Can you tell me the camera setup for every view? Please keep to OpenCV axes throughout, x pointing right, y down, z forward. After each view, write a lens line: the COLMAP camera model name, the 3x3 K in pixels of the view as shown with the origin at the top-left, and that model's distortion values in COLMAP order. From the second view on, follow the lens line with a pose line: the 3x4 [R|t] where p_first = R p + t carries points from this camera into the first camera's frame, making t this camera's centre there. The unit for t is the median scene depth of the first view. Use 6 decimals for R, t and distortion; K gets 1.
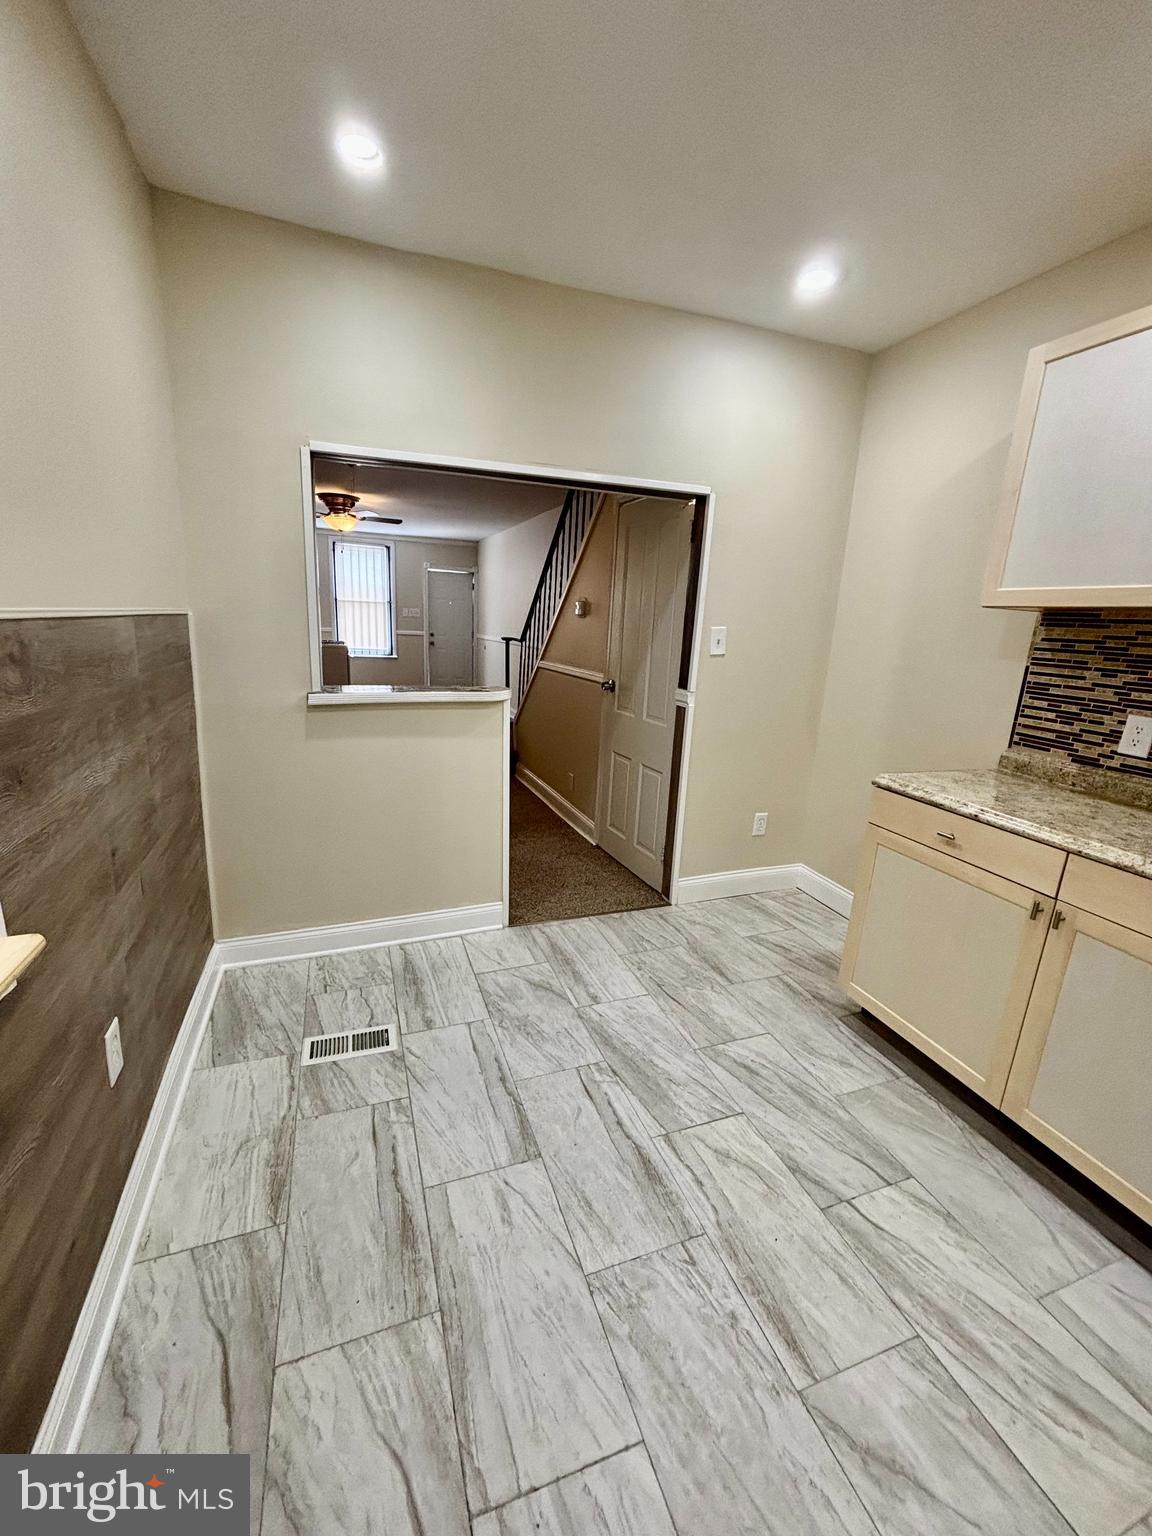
lens RADIAL K [[617.2, 0, 577.1], [0, 617.2, 767.8], [0, 0, 1]] dist [0.001678, 0.000343]
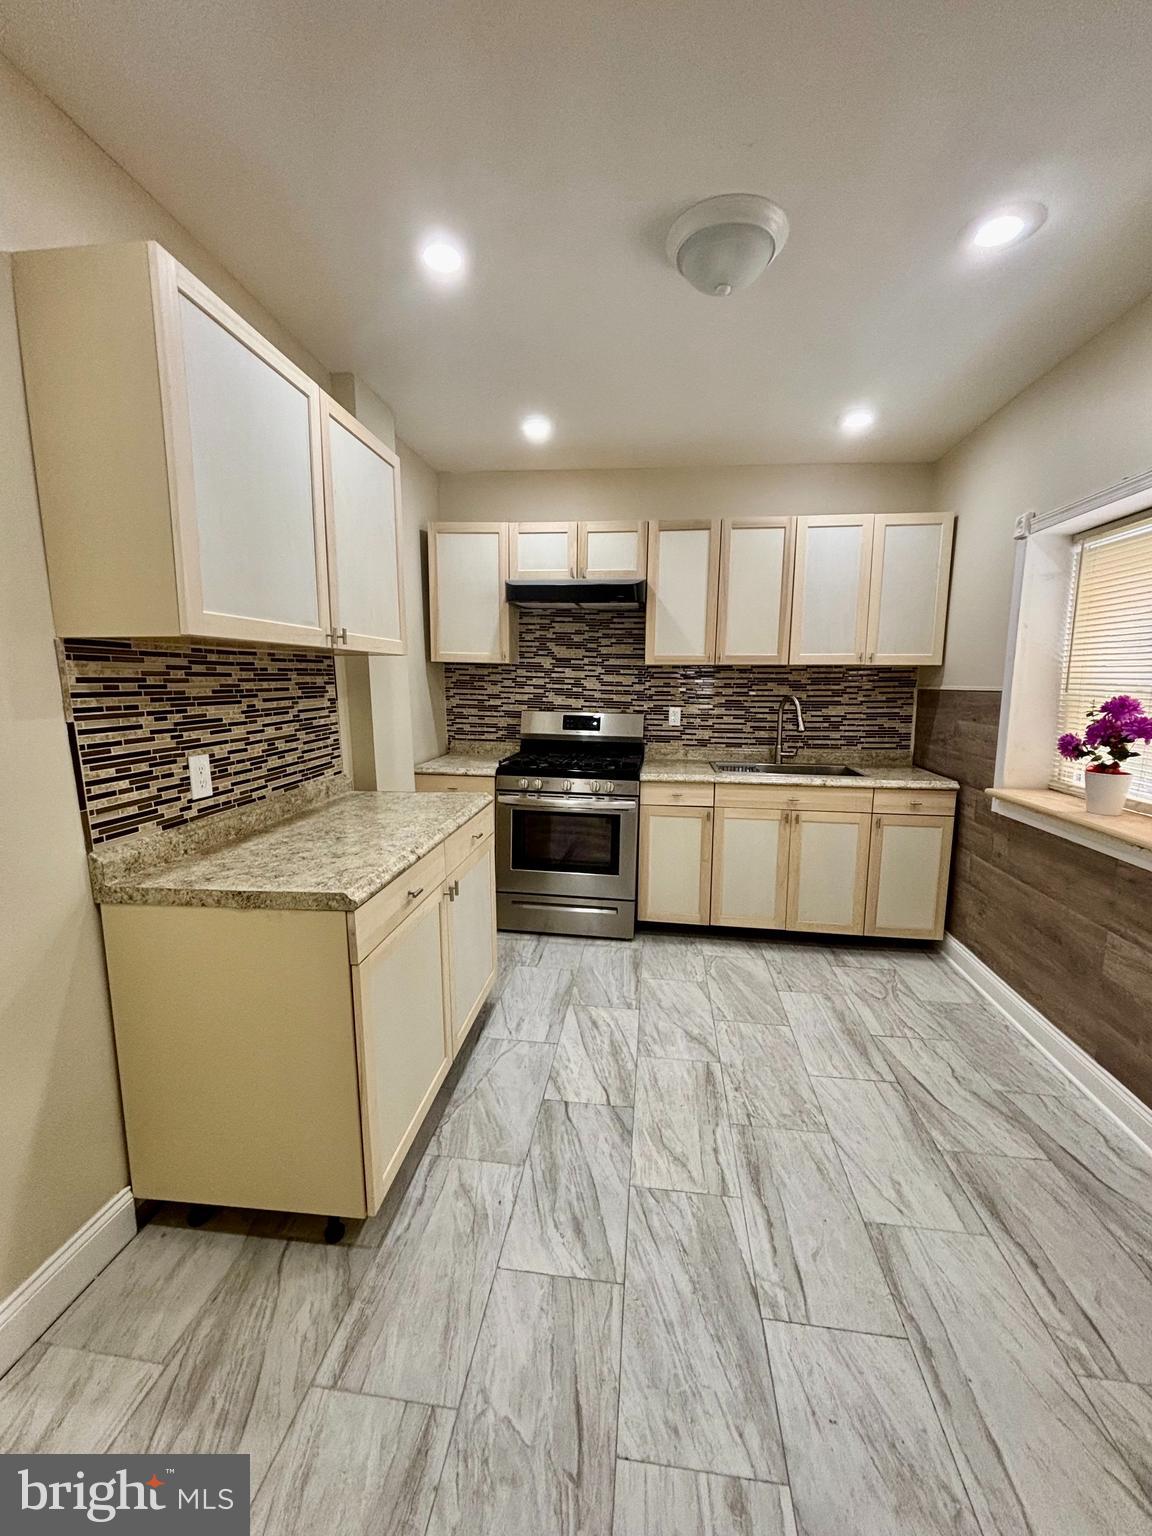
lens RADIAL K [[617.2, 0, 574.0], [0, 617.2, 770.0], [0, 0, 1]] dist [0.001678, 0.000343]
pose [[-0.882699, -0.121415, 0.453984, -0.007703], [0.064539, 0.925575, 0.373023, -0.355242], [-0.465487, 0.358566, -0.809168, 1.425615]]
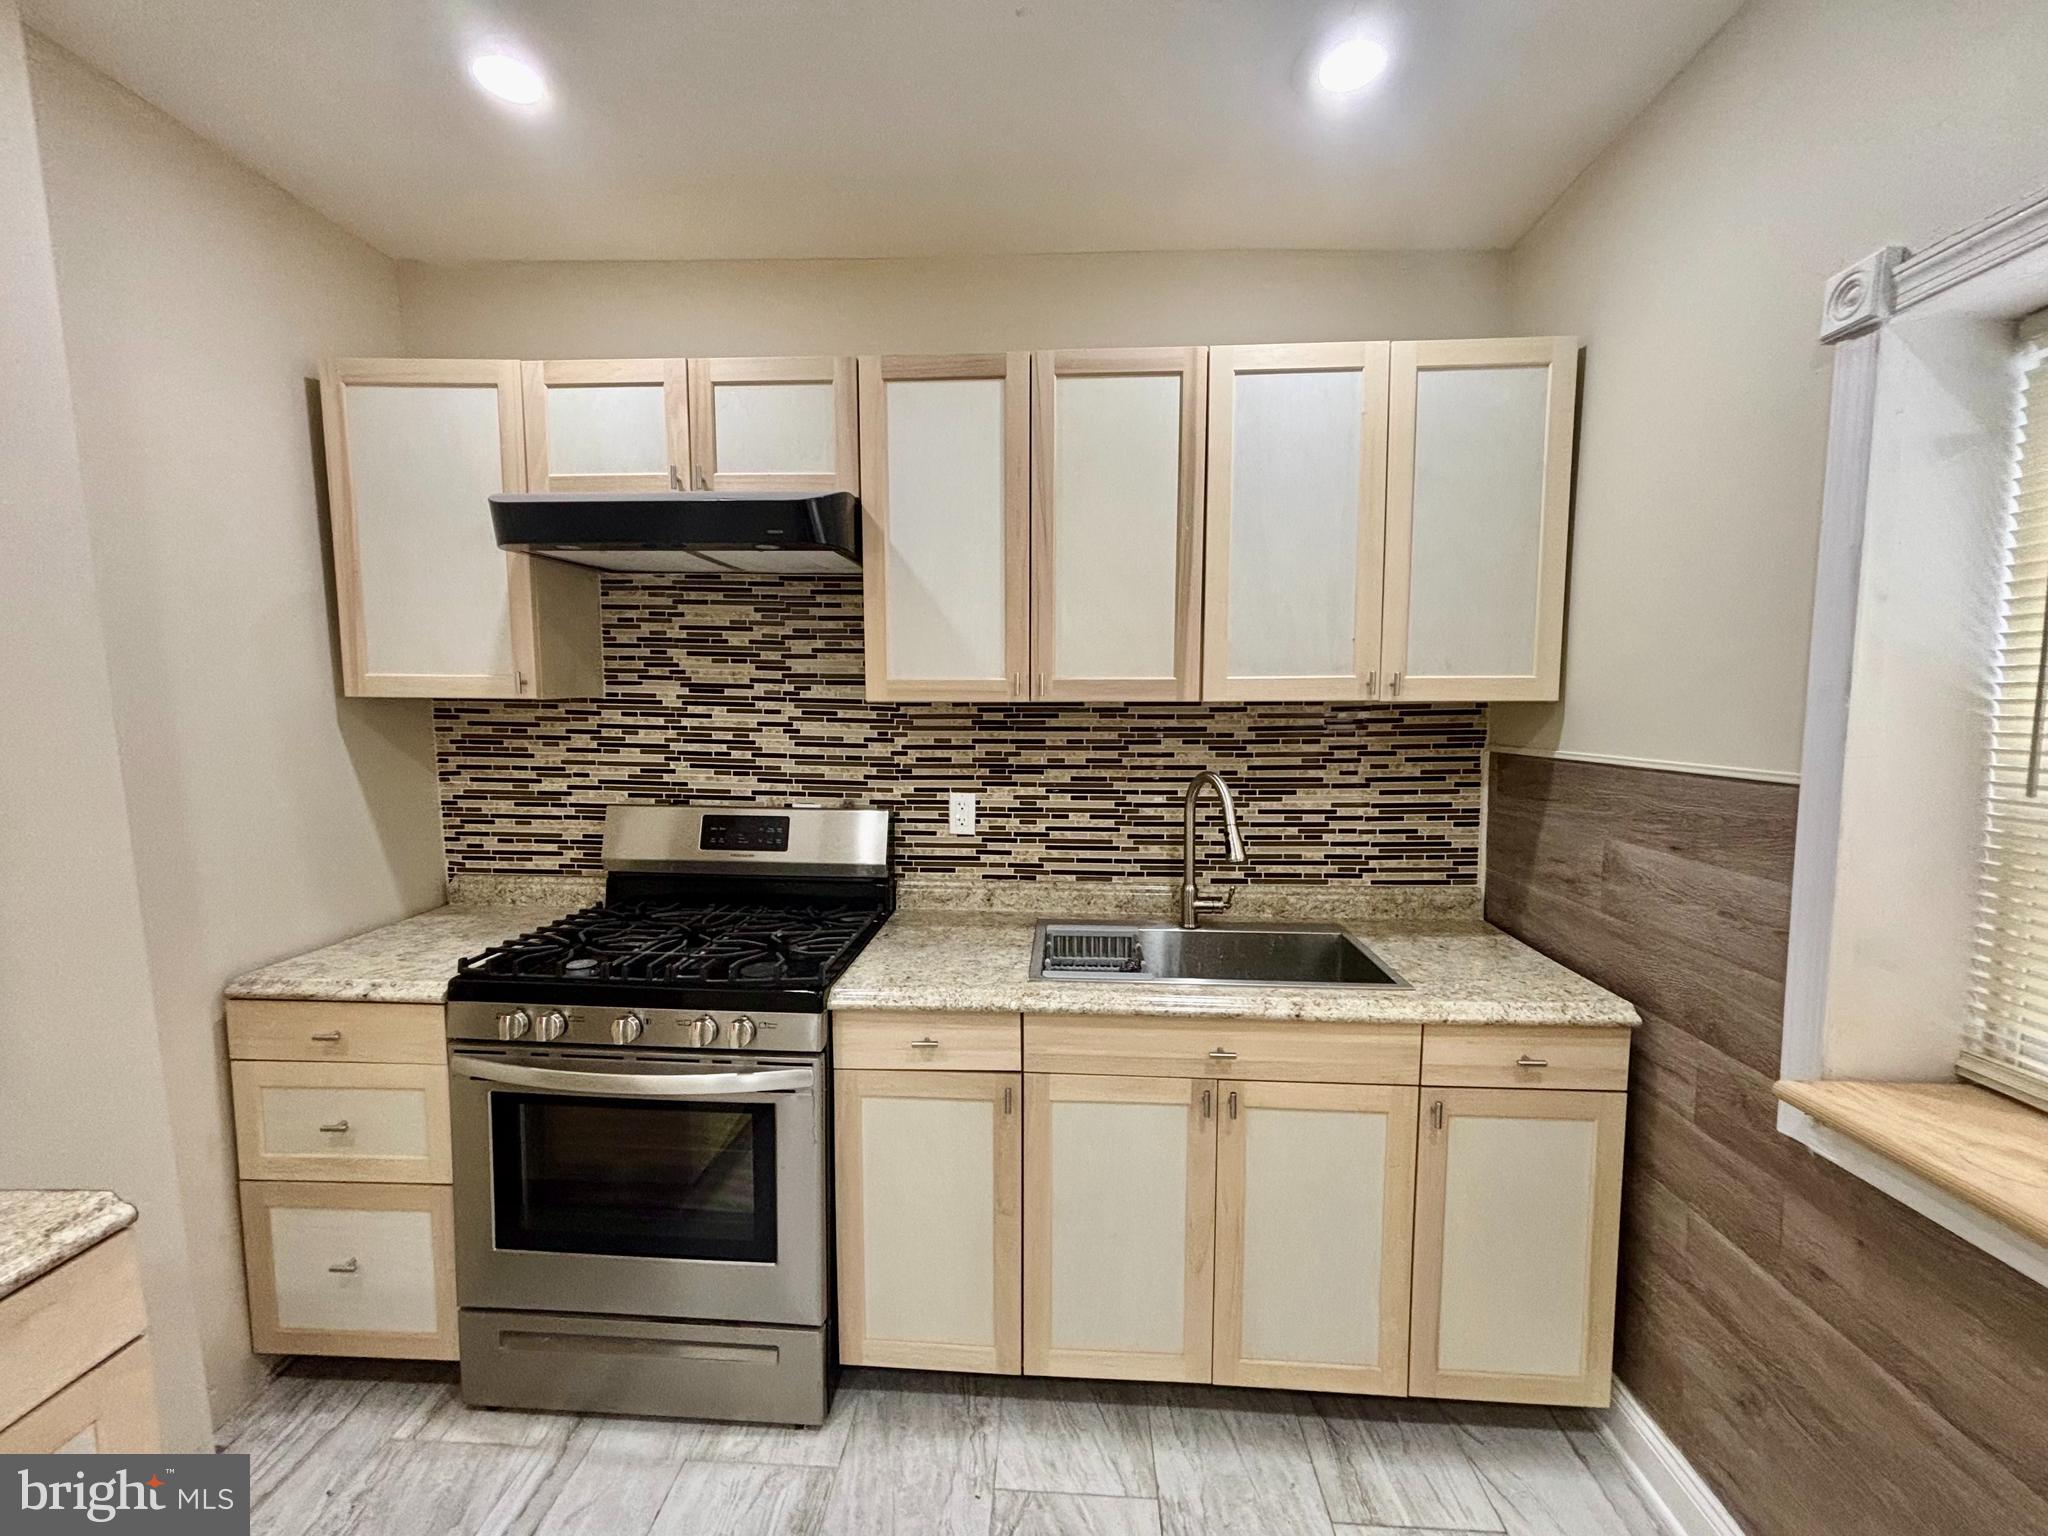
lens RADIAL K [[822.9, 0, 1028.6], [0, 822.9, 769.2], [0, 0, 1]] dist [0.001678, 0.000343]
pose [[-0.920896, -0.081127, 0.381274, 0.091171], [0.049230, 0.946067, 0.320208, -0.195353], [-0.386688, 0.313648, -0.867235, 0.620884]]
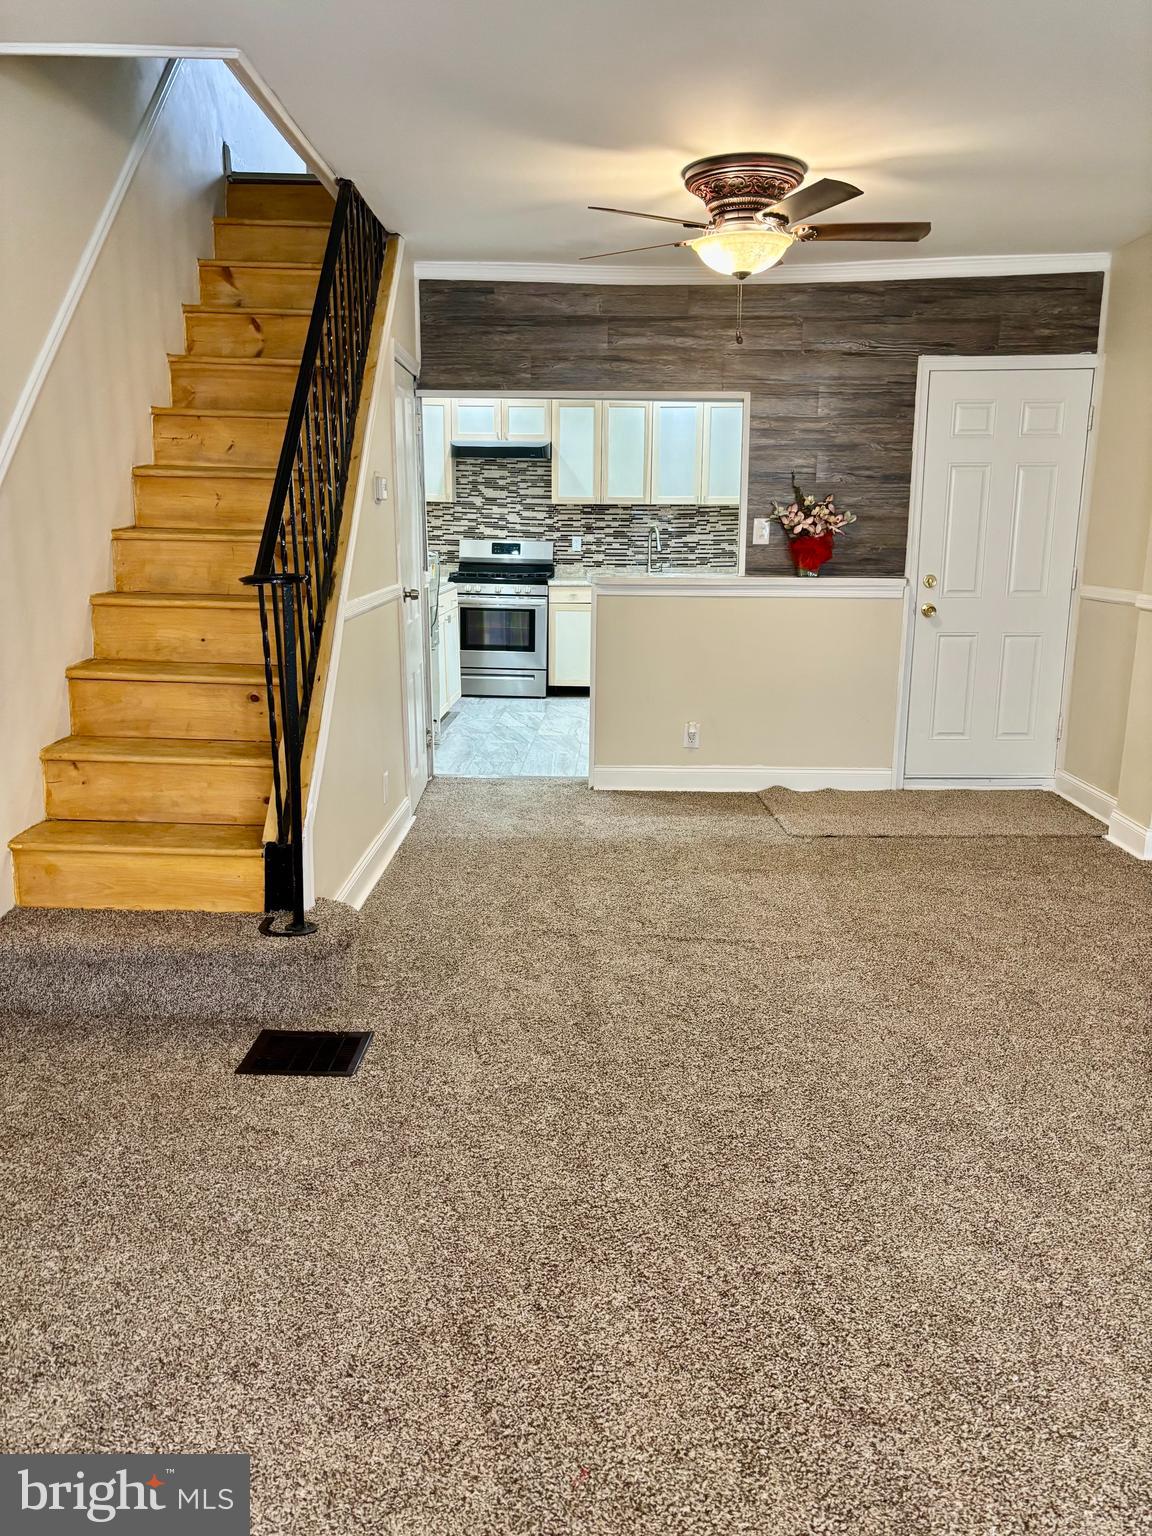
lens RADIAL K [[1157.0, 0, 576.1], [0, 1157.0, 781.6], [0, 0, 1]] dist [0.045787, -0.050332]
pose [[-0.923167, -0.140108, 0.357955, -1.198180], [0.040164, 0.890954, 0.452314, -1.035874], [-0.382294, 0.431938, -0.816872, 3.907733]]
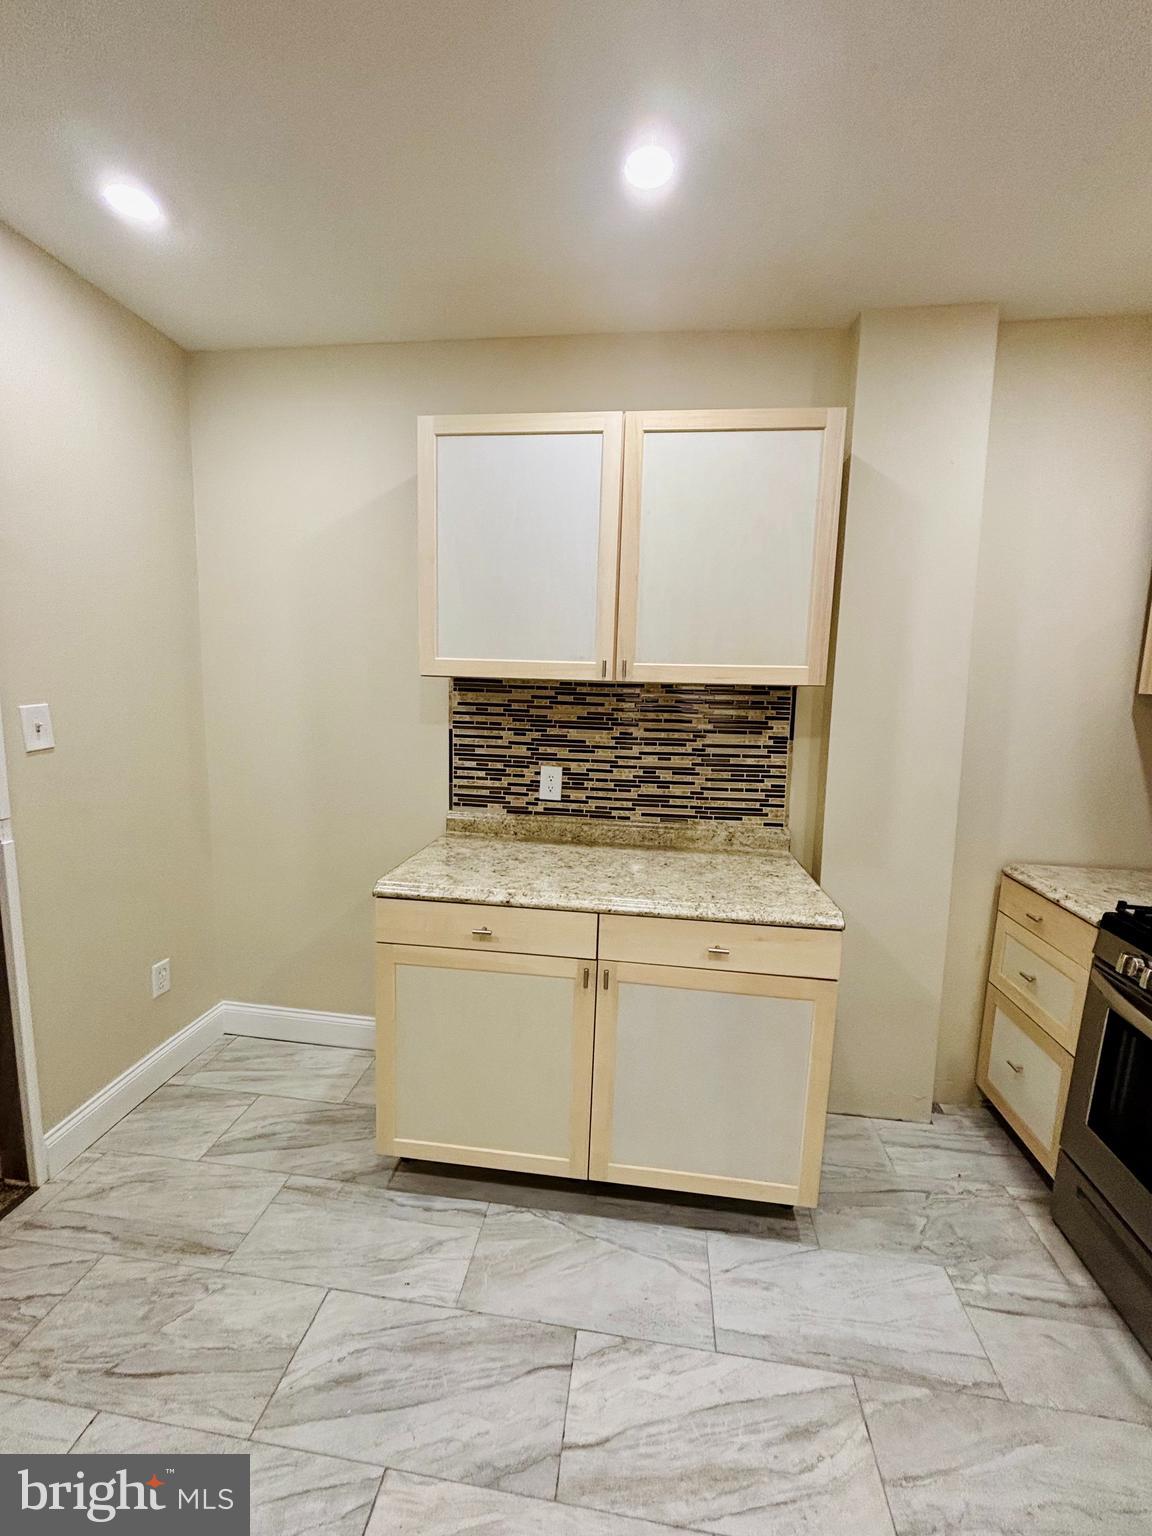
lens RADIAL K [[617.2, 0, 576.5], [0, 617.2, 768.0], [0, 0, 1]] dist [0.001678, 0.000343]
pose [[0.470159, -0.156898, 0.868524, -0.074888], [0.204976, 0.976576, 0.065458, -0.140055], [-0.858450, 0.147251, 0.491306, 0.366806]]
